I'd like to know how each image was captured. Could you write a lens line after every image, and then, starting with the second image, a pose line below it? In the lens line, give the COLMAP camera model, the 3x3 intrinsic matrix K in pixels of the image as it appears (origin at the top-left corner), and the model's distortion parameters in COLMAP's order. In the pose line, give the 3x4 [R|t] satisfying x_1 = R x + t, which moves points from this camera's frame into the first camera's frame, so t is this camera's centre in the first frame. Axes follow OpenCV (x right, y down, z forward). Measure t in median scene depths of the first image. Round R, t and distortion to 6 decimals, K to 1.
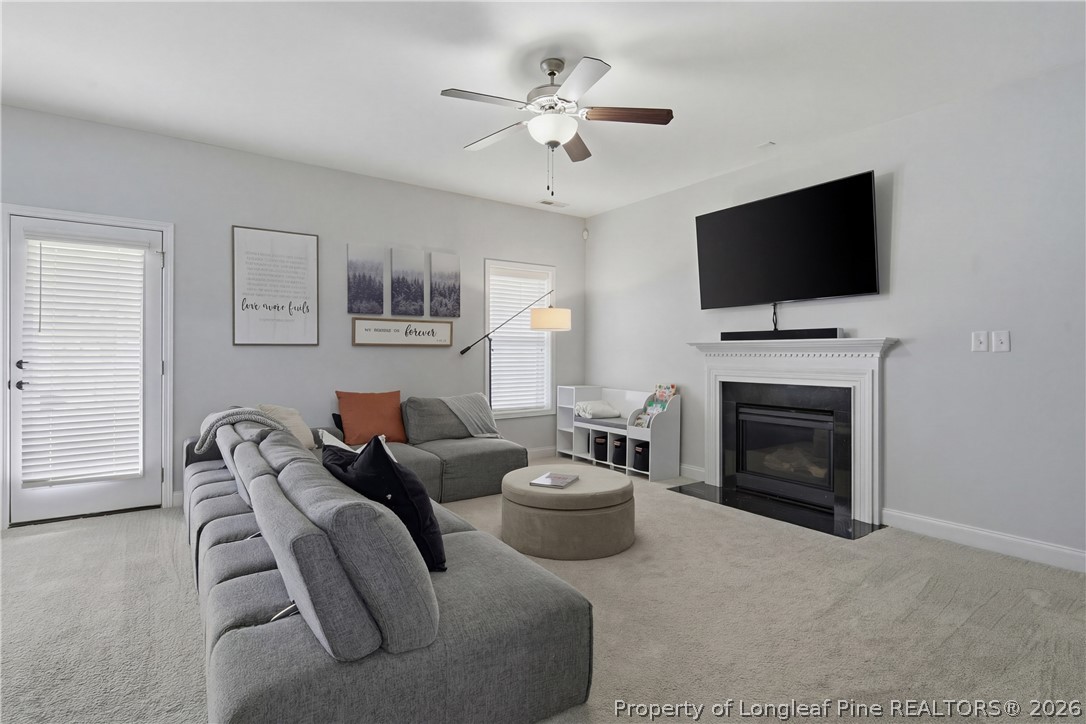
lens RADIAL K [[505.5, 0, 518.5], [0, 505.5, 347.7], [0, 0, 1]] dist [-0.016831, -0.000122]
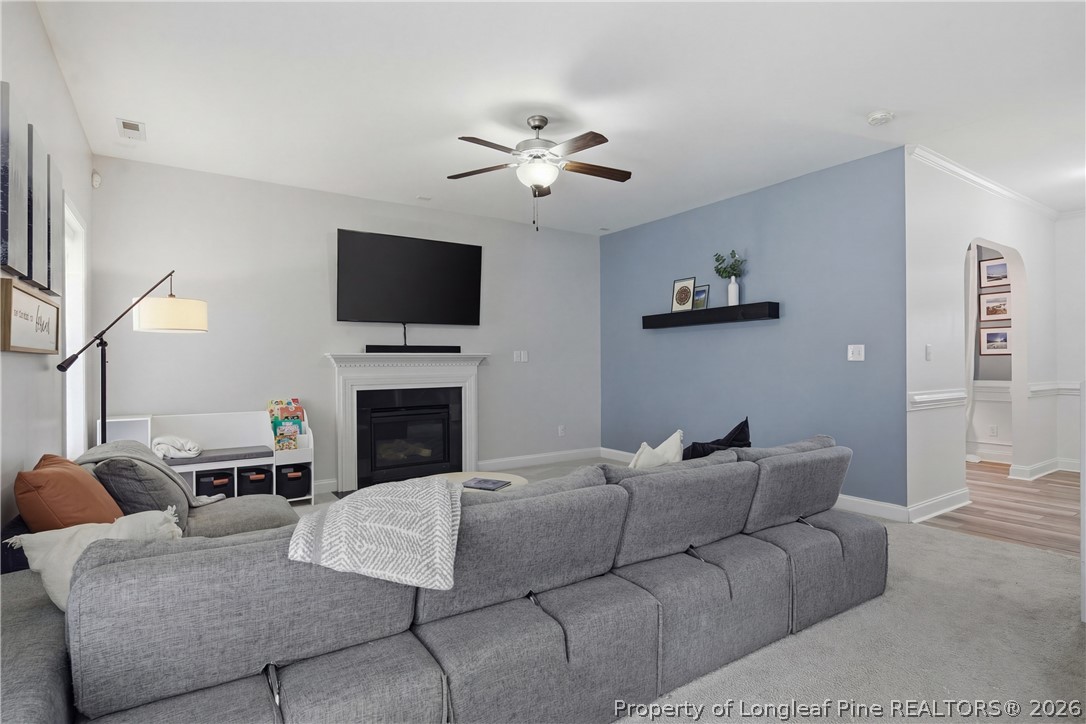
lens RADIAL K [[542.0, 0, 543.0], [0, 542.0, 362.0], [0, 0, 1]] dist [0.000082, 0.000034]
pose [[0.016427, 0.000488, 0.999865, -0.802058], [-0.000173, 1.000000, -0.000485, 0.006861], [-0.999865, -0.000165, 0.016427, 0.636411]]
